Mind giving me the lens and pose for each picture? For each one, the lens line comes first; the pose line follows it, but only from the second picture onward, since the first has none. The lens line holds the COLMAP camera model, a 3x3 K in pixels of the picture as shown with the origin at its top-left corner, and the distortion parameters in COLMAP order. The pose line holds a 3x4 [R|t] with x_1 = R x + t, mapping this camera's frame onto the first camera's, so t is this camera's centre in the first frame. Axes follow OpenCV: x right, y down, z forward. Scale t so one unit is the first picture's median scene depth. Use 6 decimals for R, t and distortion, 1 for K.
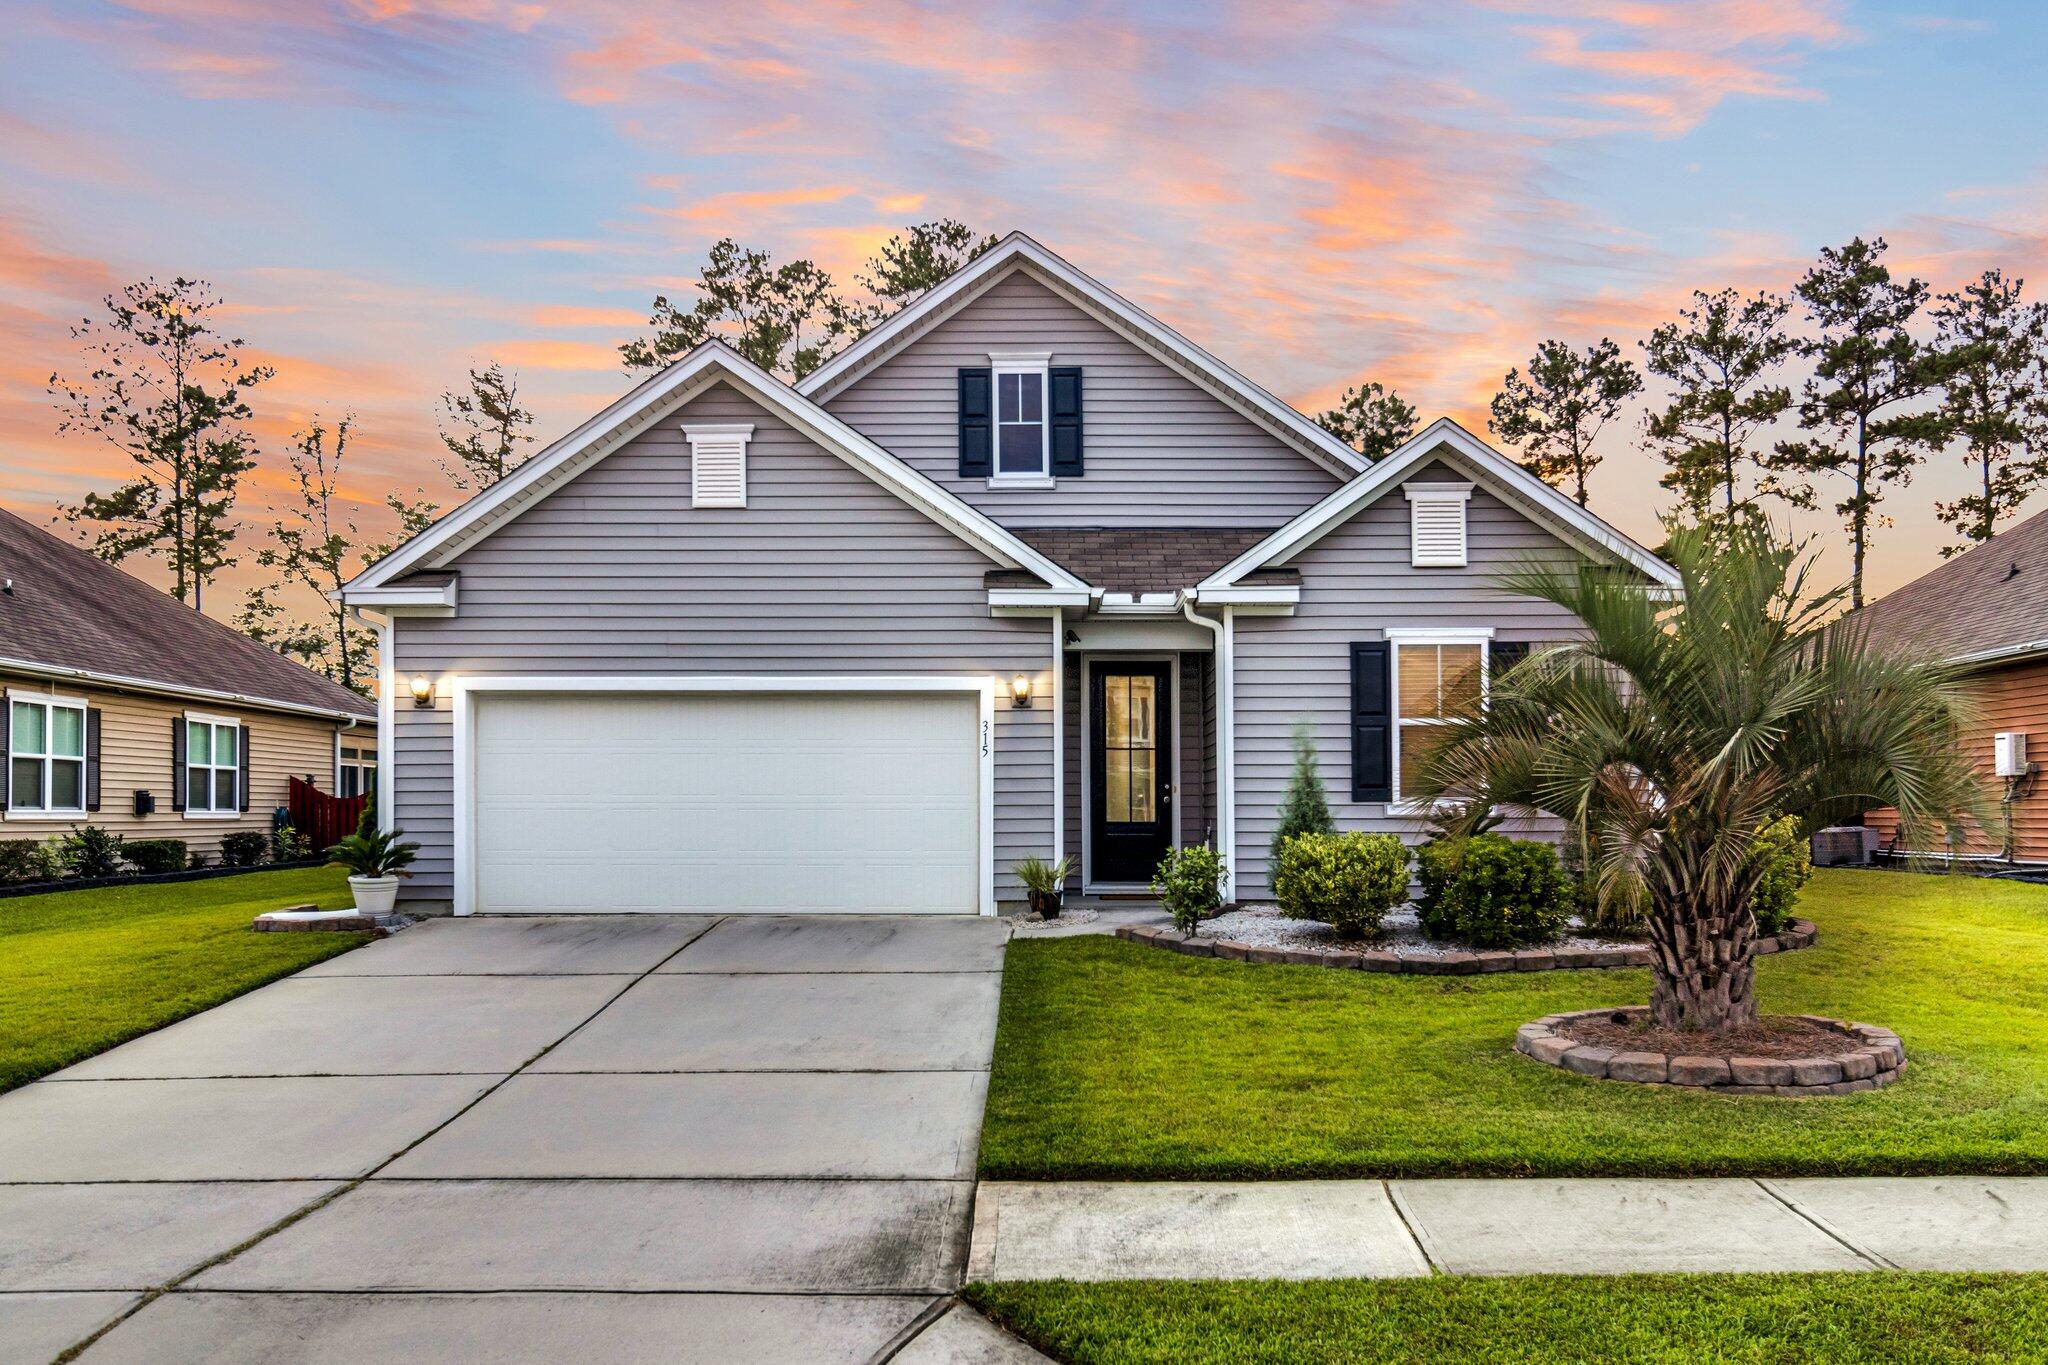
lens RADIAL K [[1699.3, 0, 1024.0], [0, 1699.3, 682.5], [0, 0, 1]] dist [-0.006514, -0.001809]
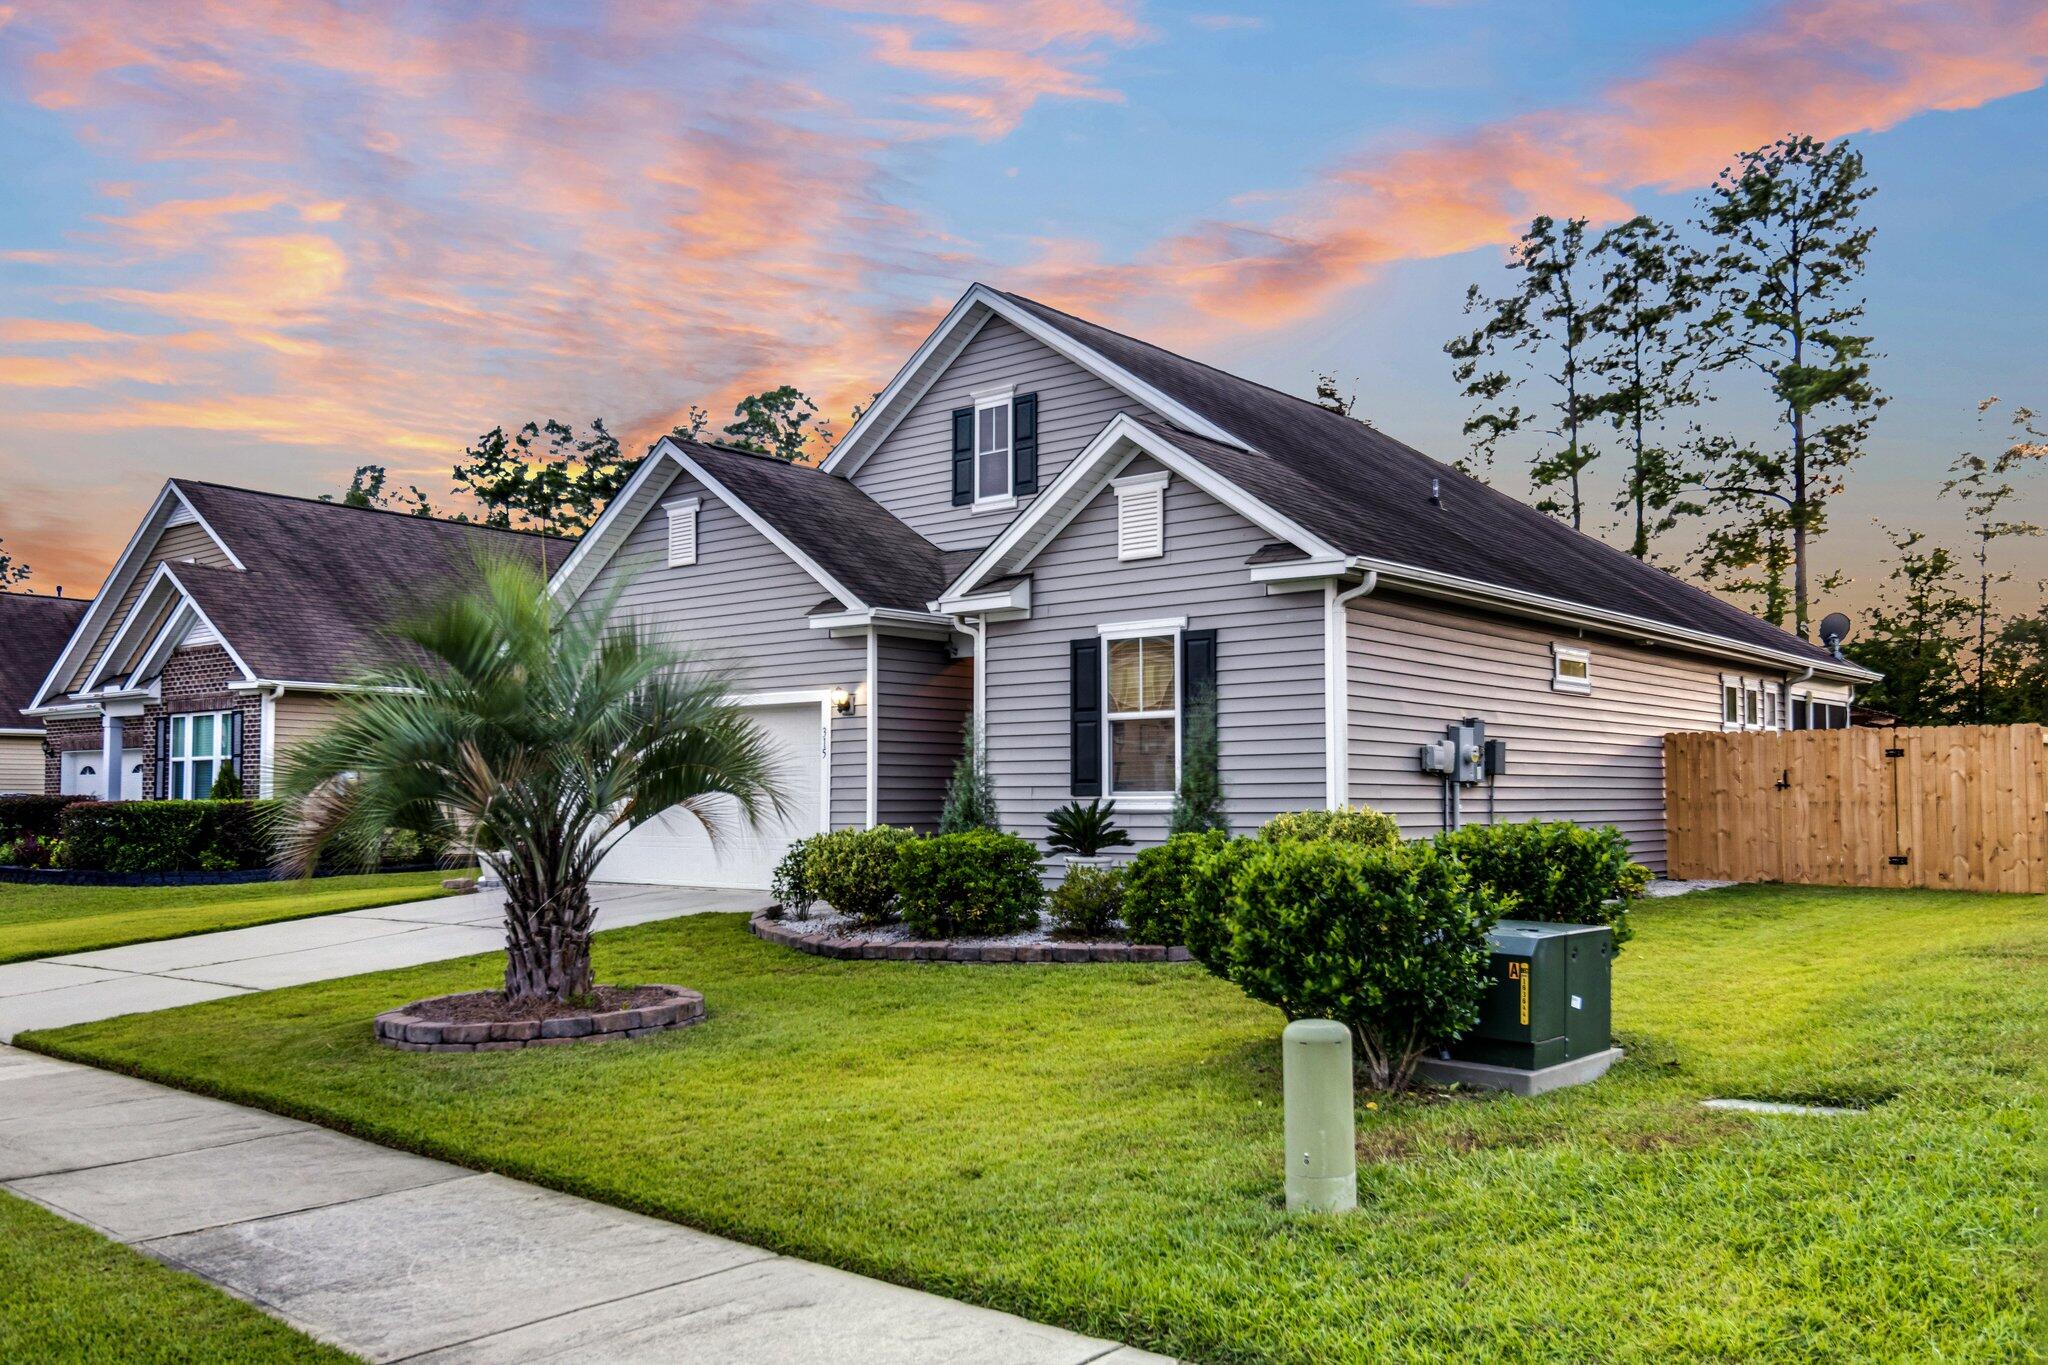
lens RADIAL K [[1699.3, 0, 1024.0], [0, 1699.3, 682.5], [0, 0, 1]] dist [-0.006514, -0.001809]
pose [[0.764043, -0.046583, -0.643481, 0.832533], [0.053545, 0.998527, -0.008708, 0.009307], [0.642939, -0.027802, 0.765413, 0.187243]]
